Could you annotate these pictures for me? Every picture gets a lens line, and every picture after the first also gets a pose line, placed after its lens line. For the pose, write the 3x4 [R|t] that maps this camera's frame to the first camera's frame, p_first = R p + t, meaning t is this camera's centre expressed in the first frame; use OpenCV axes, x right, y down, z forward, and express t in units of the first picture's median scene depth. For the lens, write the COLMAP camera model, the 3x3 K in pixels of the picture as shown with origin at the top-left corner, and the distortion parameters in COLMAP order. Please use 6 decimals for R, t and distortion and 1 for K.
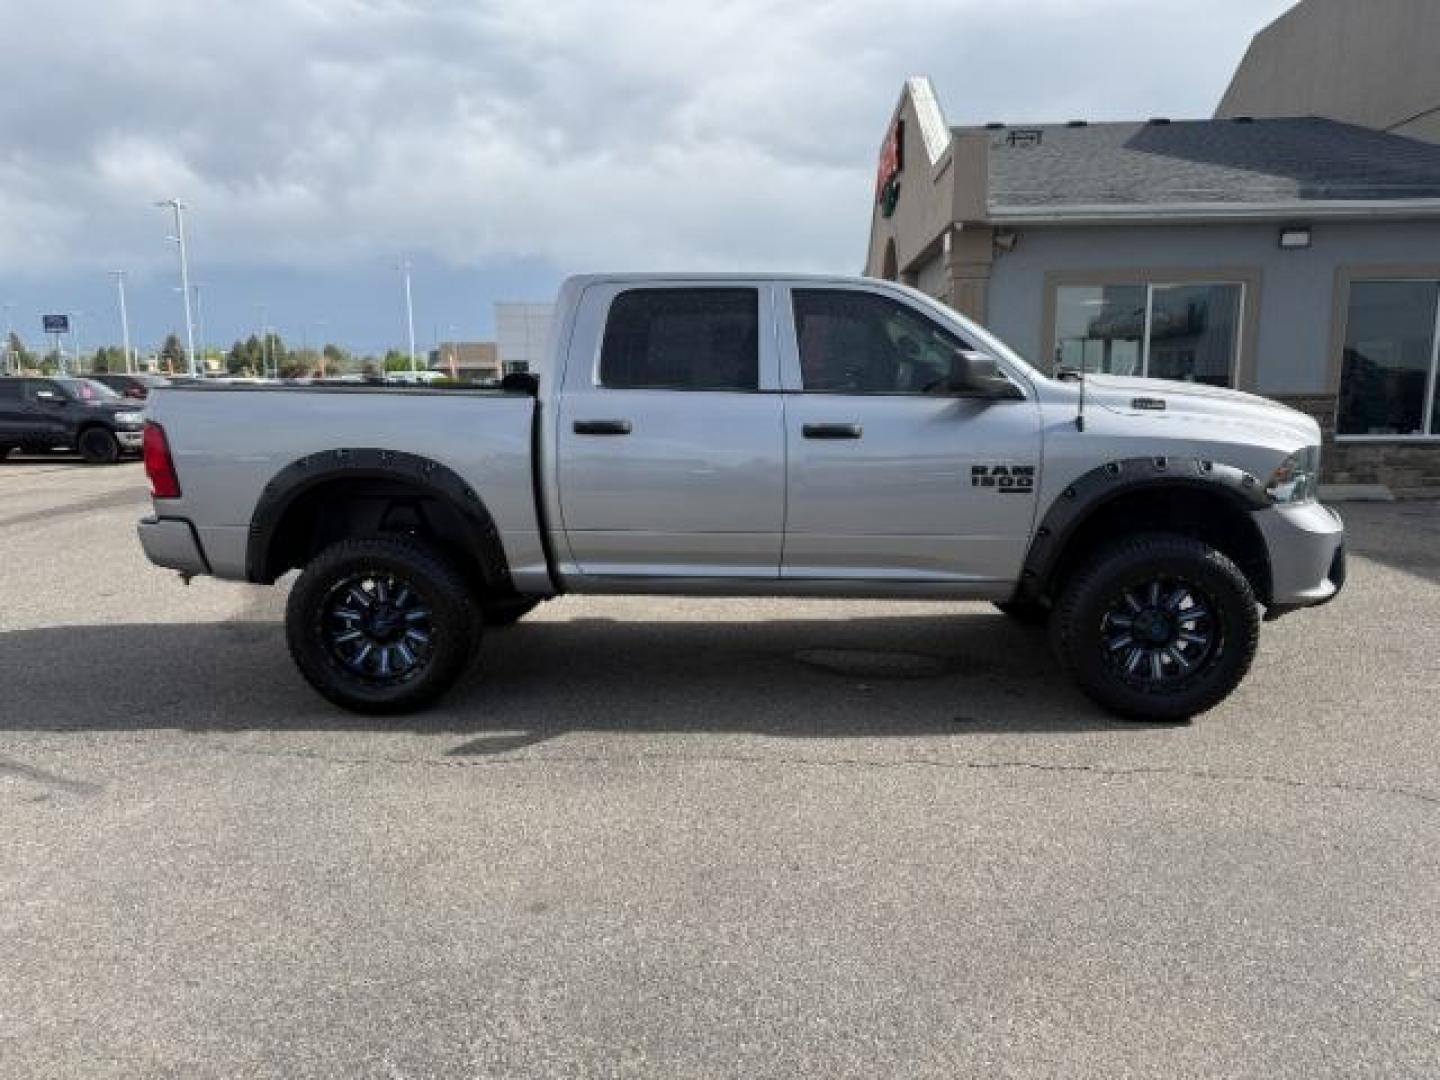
lens RADIAL K [[1025.8, 0, 720.0], [0, 1025.8, 540.0], [0, 0, 1]] dist [0.003123, -0.001847]
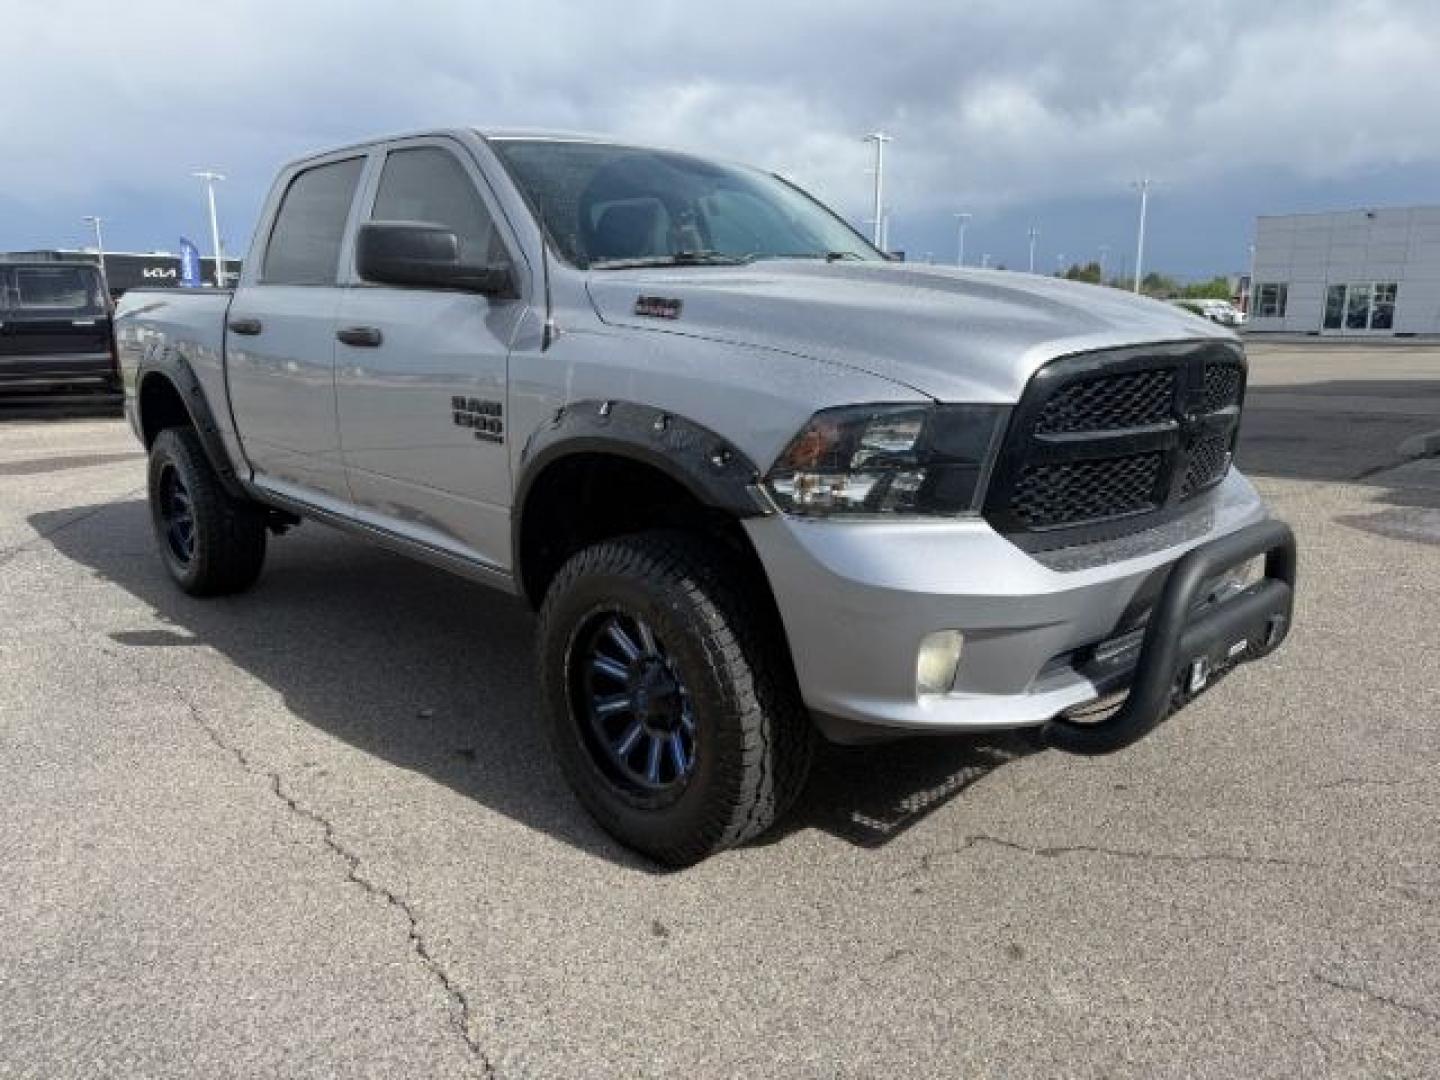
lens RADIAL K [[1025.8, 0, 720.0], [0, 1025.8, 540.0], [0, 0, 1]] dist [0.003123, -0.001847]
pose [[0.733485, 0.153891, -0.662055, 0.849253], [-0.109454, 0.988063, 0.108406, -0.071038], [0.670835, -0.007049, 0.741573, 0.607174]]
